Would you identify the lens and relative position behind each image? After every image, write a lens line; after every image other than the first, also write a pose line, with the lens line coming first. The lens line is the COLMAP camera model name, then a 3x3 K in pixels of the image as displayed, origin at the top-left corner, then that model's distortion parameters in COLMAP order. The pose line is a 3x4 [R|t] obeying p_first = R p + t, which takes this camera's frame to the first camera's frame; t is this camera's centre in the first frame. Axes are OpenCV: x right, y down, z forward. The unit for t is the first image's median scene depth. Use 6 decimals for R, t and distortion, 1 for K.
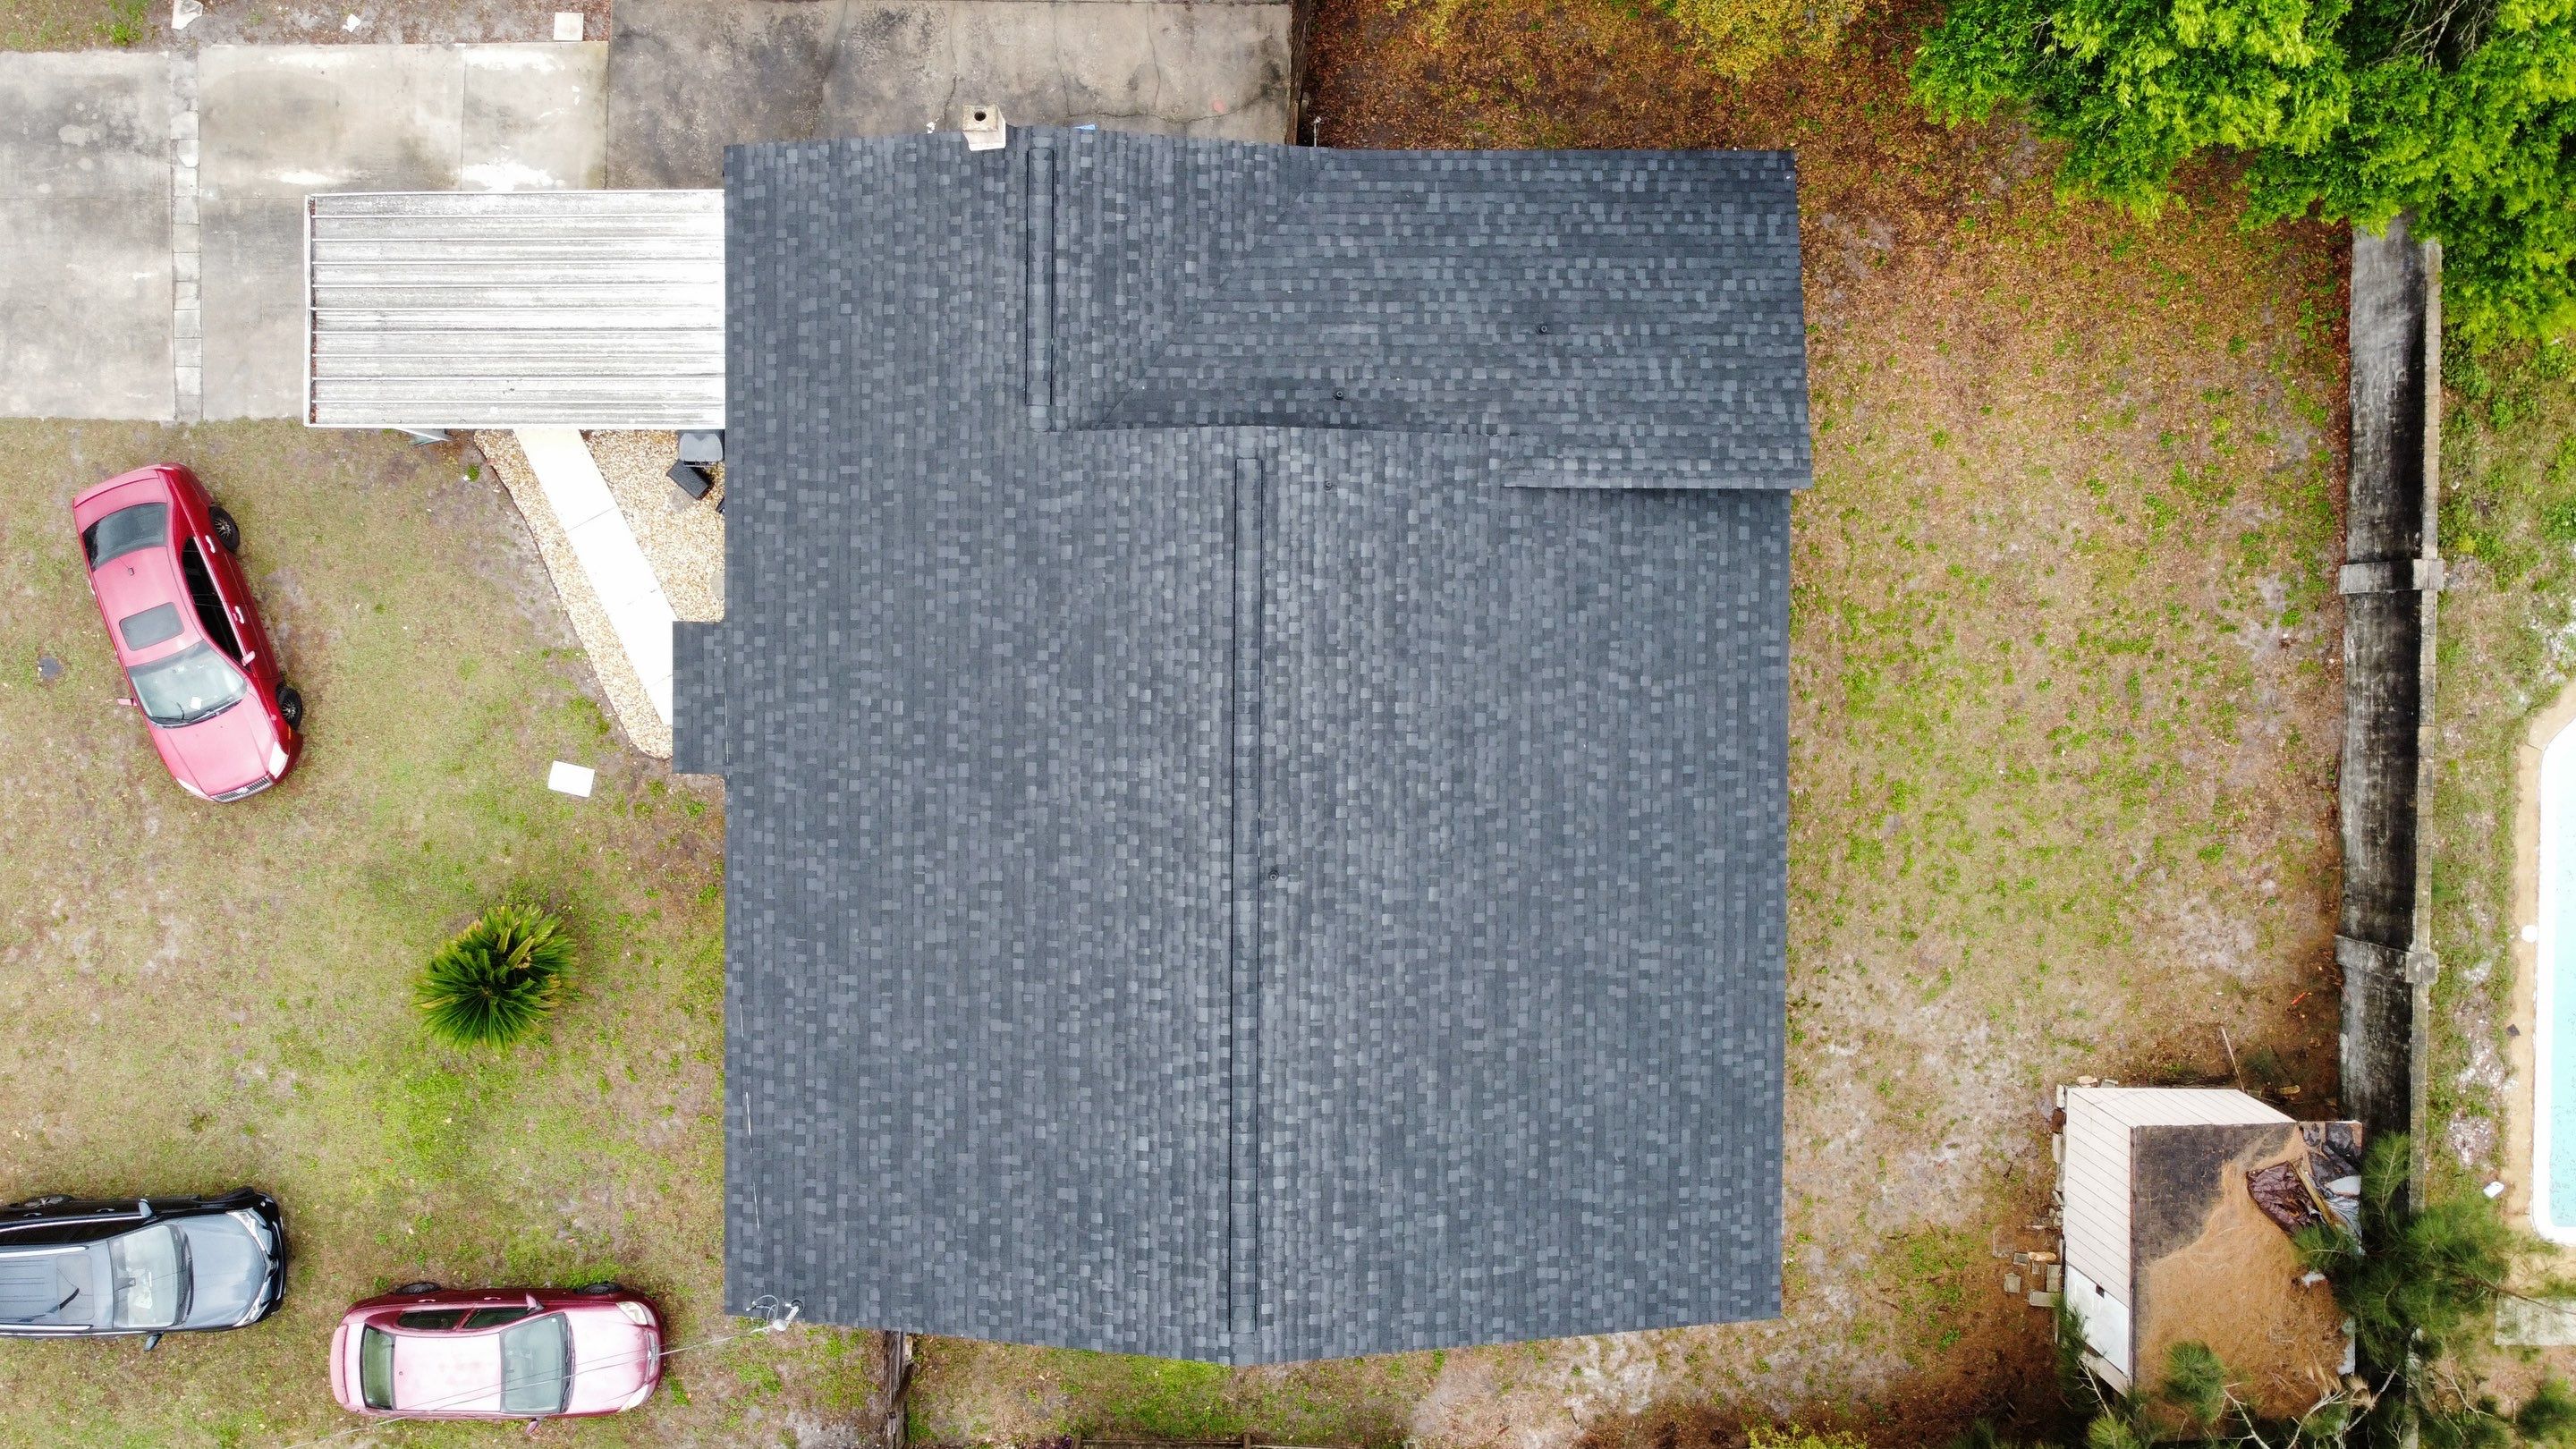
lens RADIAL K [[1976.7, 0, 1251.6], [0, 1976.7, 697.7], [0, 0, 1]] dist [0.025486, -0.084901]
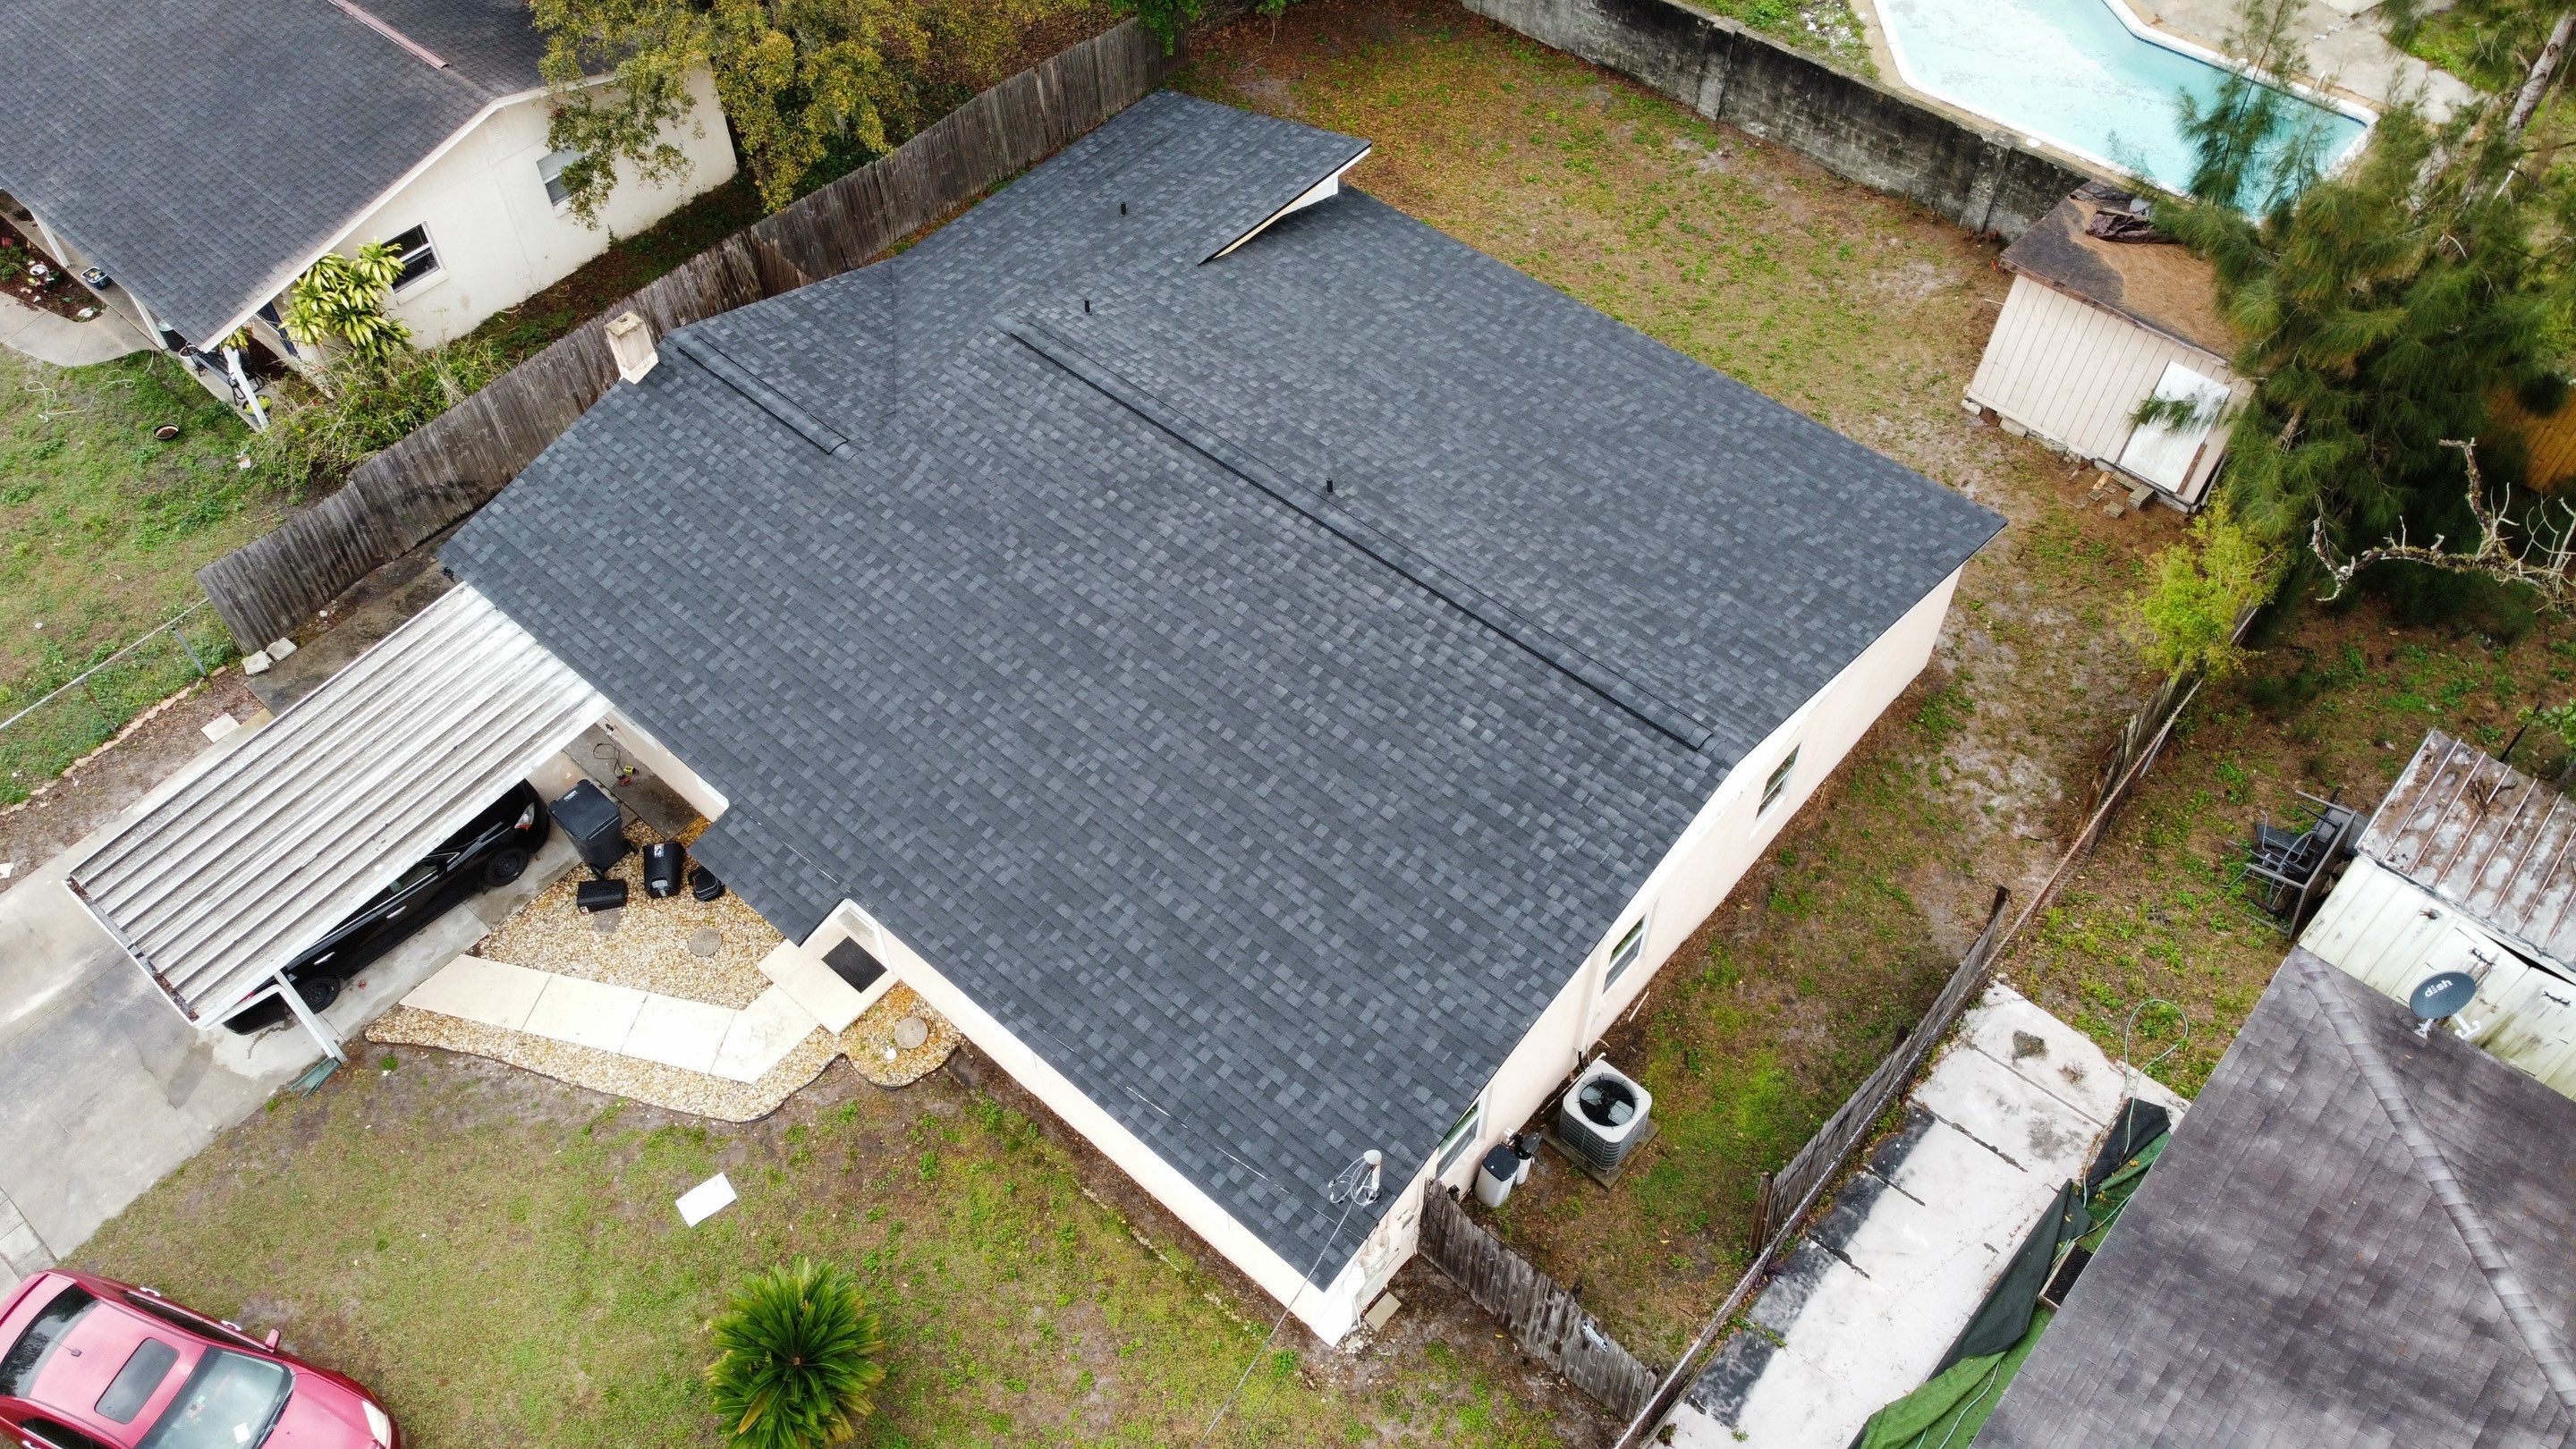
lens RADIAL K [[2000.0, 0, 1244.4], [0, 2000.0, 661.4], [0, 0, 1]] dist [0.002314, -0.044884]
pose [[0.661657, -0.577558, 0.478160, -0.514271], [0.749073, 0.480966, -0.455588, 0.524000], [0.033149, 0.659620, 0.750868, 0.284656]]
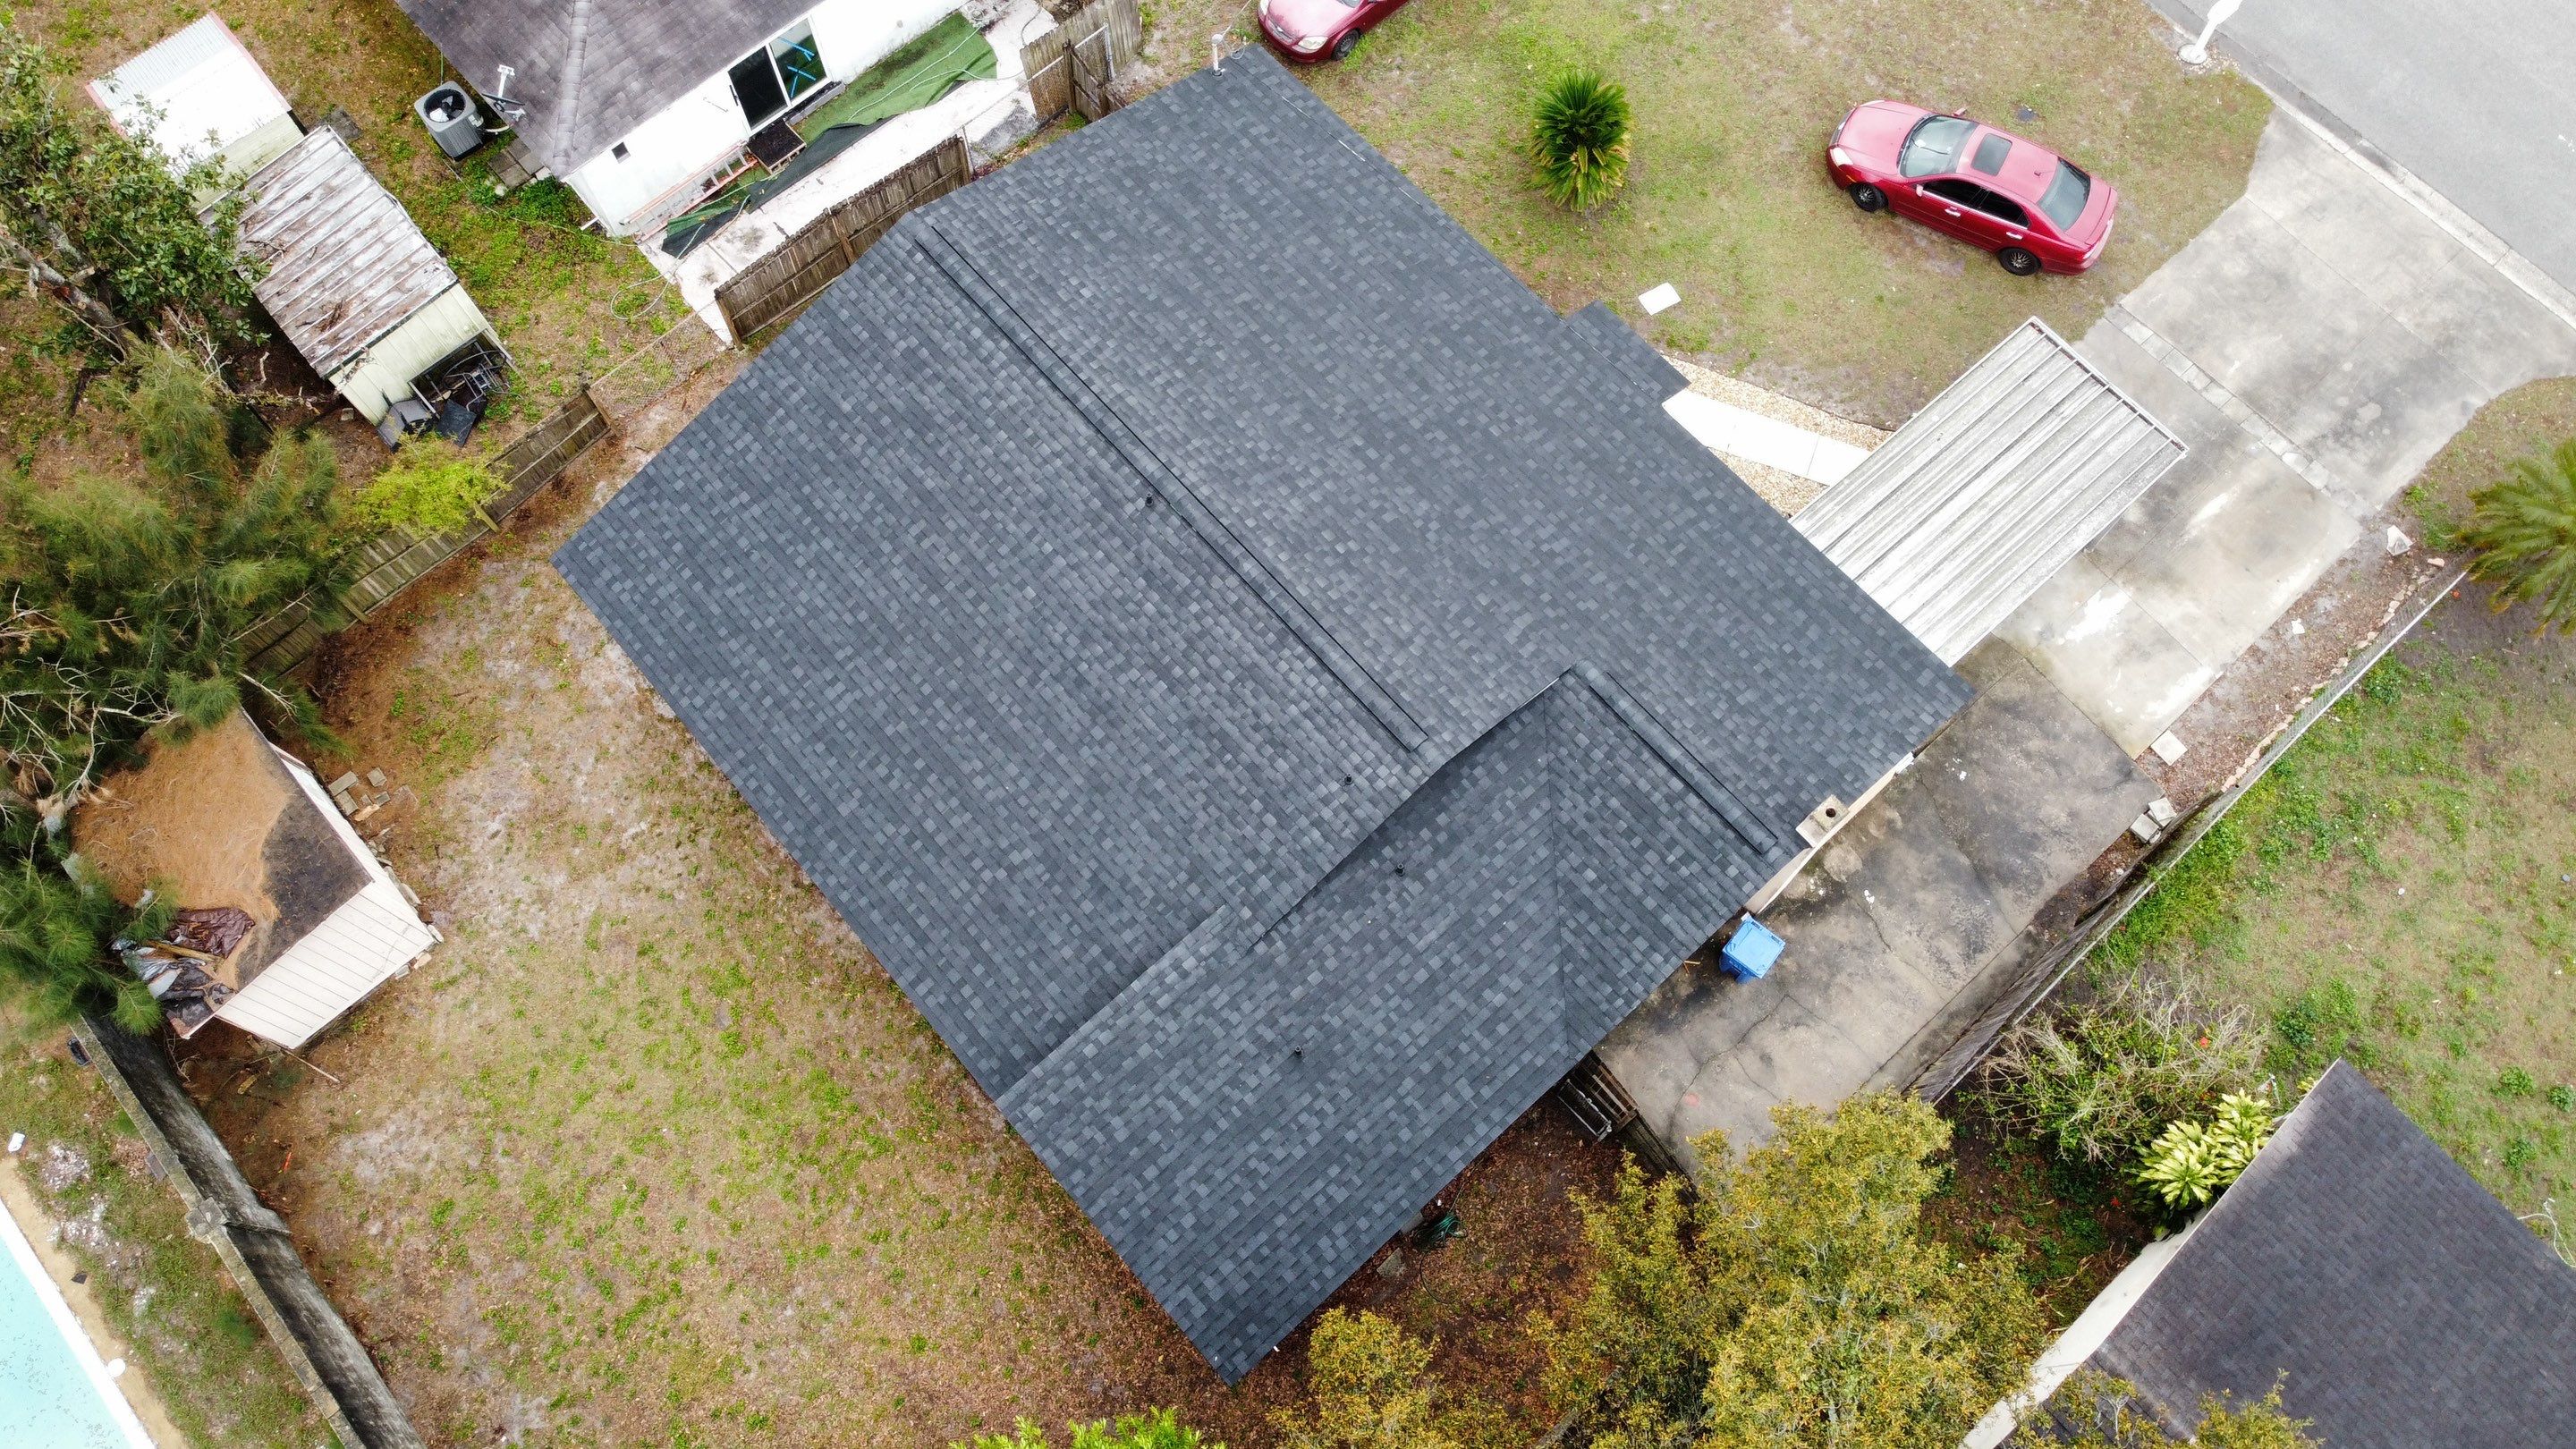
lens RADIAL K [[2012.3, 0, 1256.8], [0, 2012.3, 671.2], [0, 0, 1]] dist [0.003816, -0.019037]
pose [[-0.746829, 0.622672, -0.233510, 0.276720], [-0.664898, -0.692530, 0.279845, -0.318744], [0.012539, 0.364257, 0.931214, -0.031058]]
